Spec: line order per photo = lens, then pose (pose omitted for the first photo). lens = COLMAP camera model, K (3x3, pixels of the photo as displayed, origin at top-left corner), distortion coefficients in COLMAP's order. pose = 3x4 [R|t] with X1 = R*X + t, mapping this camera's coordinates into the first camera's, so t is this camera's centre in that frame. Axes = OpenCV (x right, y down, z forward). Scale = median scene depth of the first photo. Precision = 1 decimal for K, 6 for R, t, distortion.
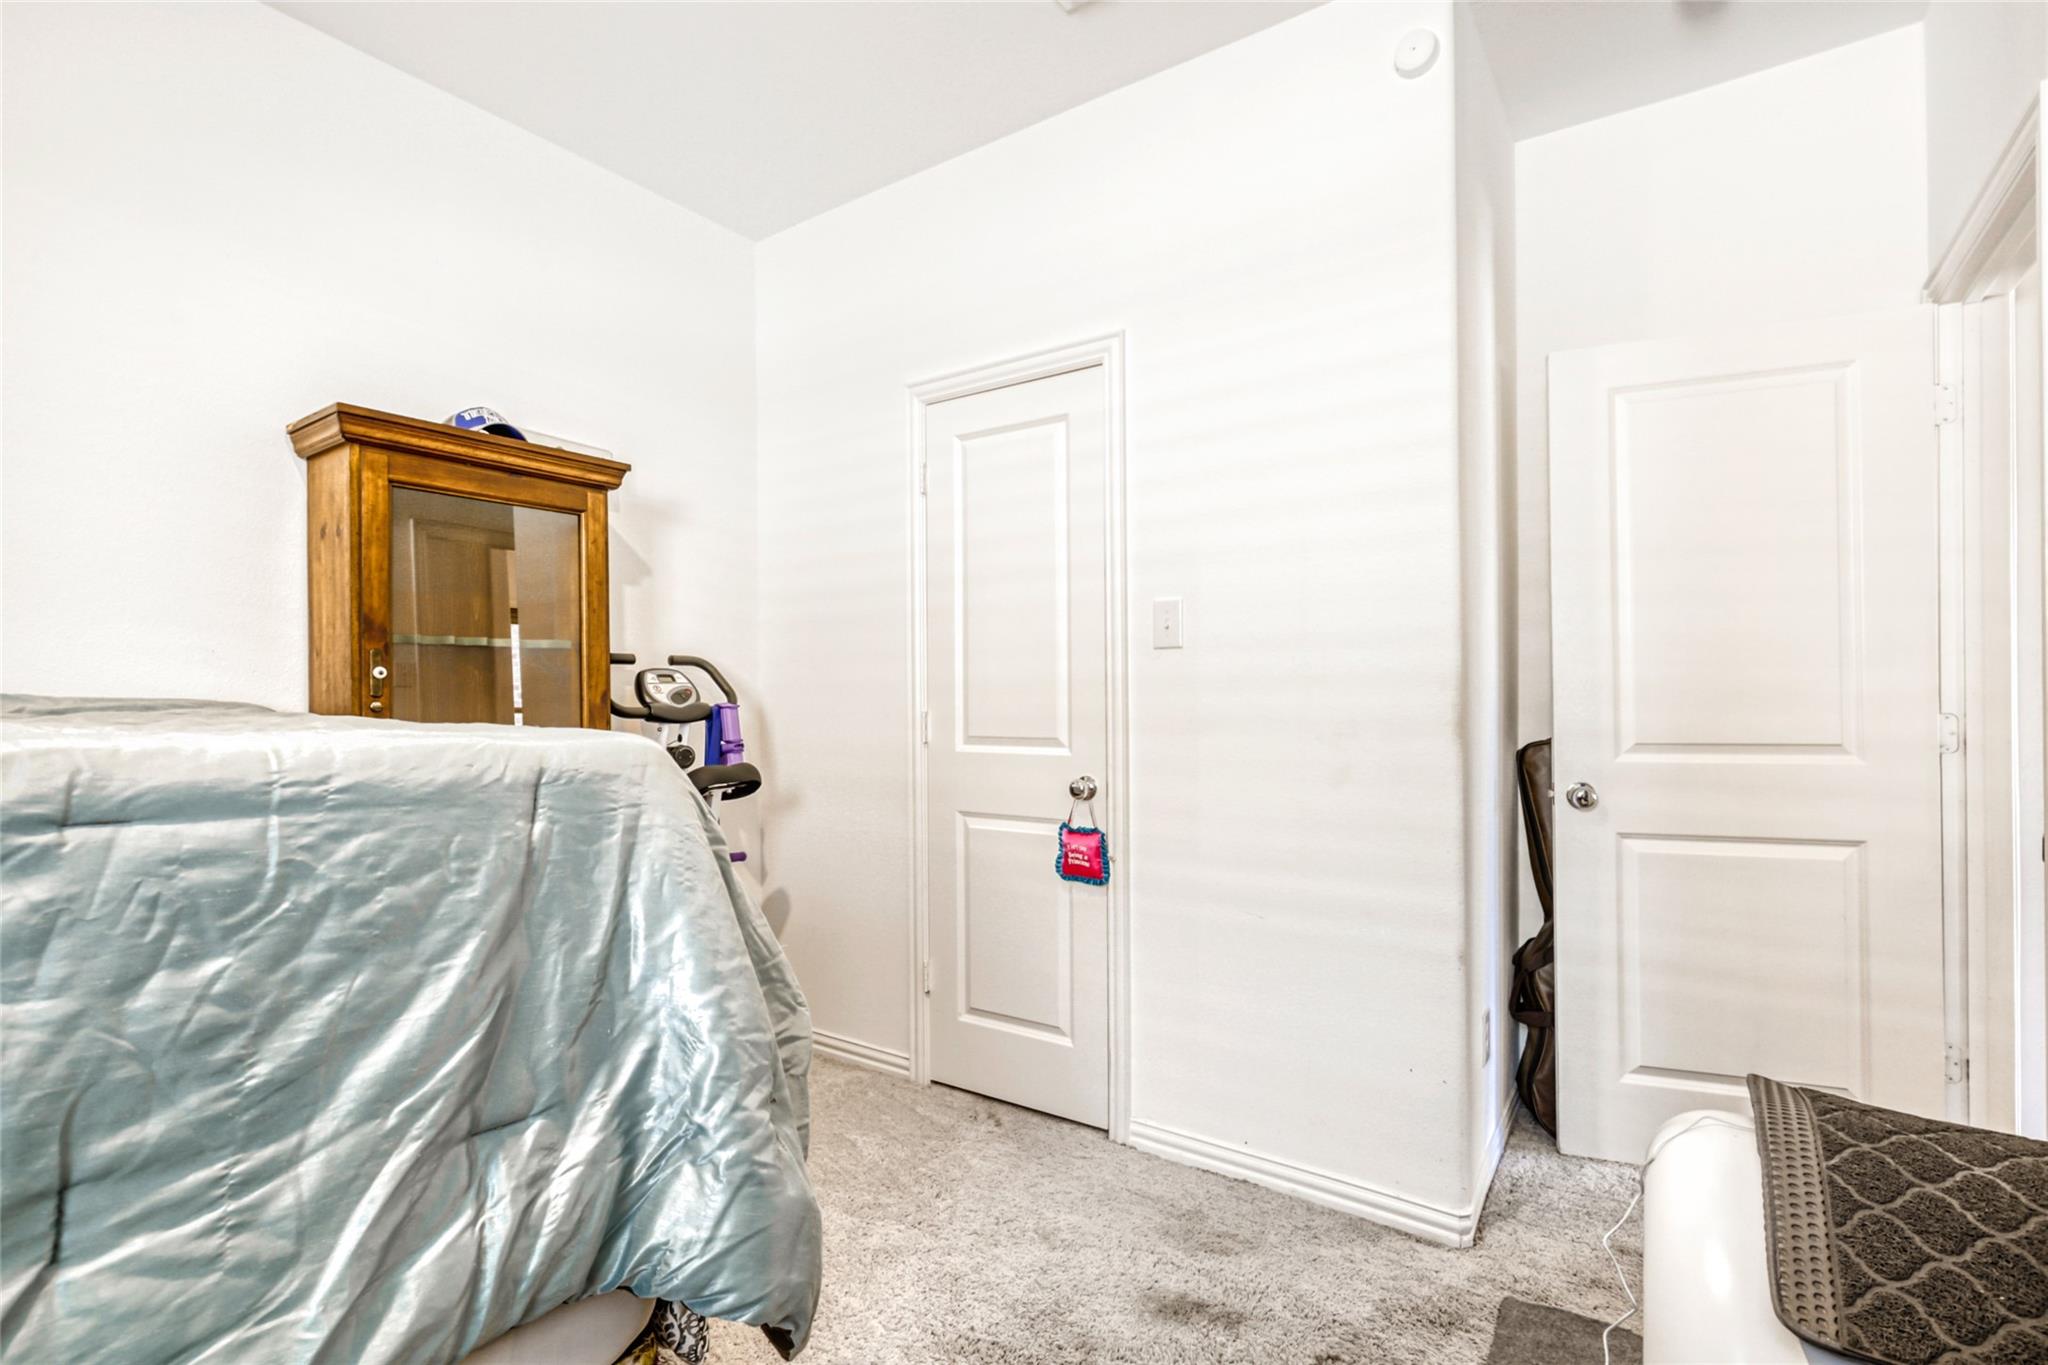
lens RADIAL K [[947.2, 0, 1022.7], [0, 947.2, 696.9], [0, 0, 1]] dist [-0.030555, 0.003163]
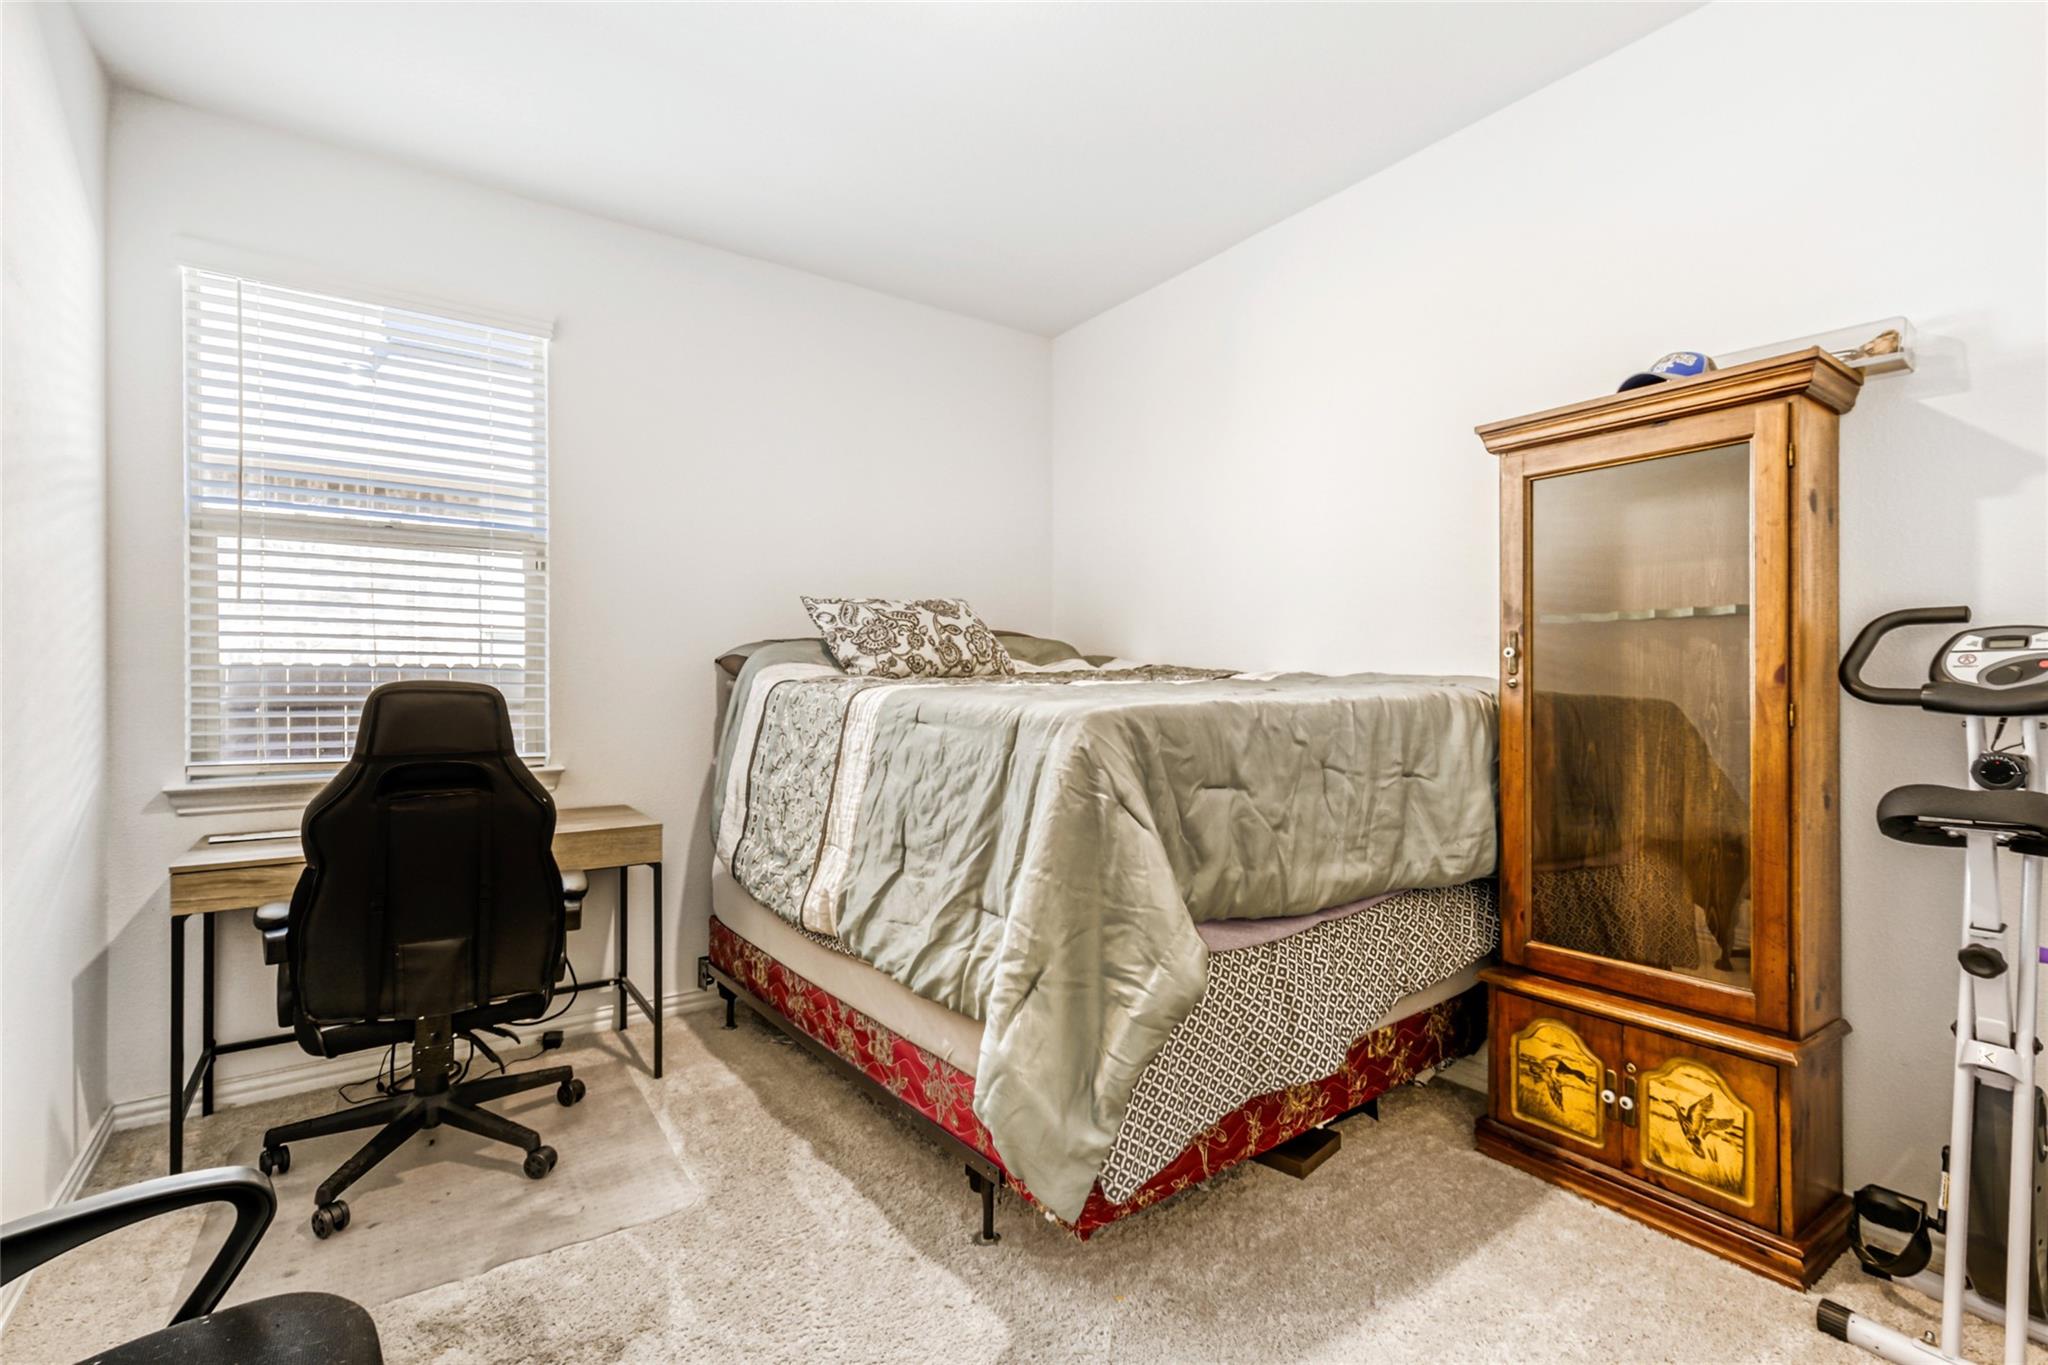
lens RADIAL K [[947.2, 0, 1024.9], [0, 947.2, 684.2], [0, 0, 1]] dist [-0.030555, 0.003163]
pose [[-0.349714, 0.002486, -0.936853, 0.499329], [0.001349, 0.999997, 0.002150, 0.006083], [0.936855, -0.000512, -0.349716, 0.752913]]
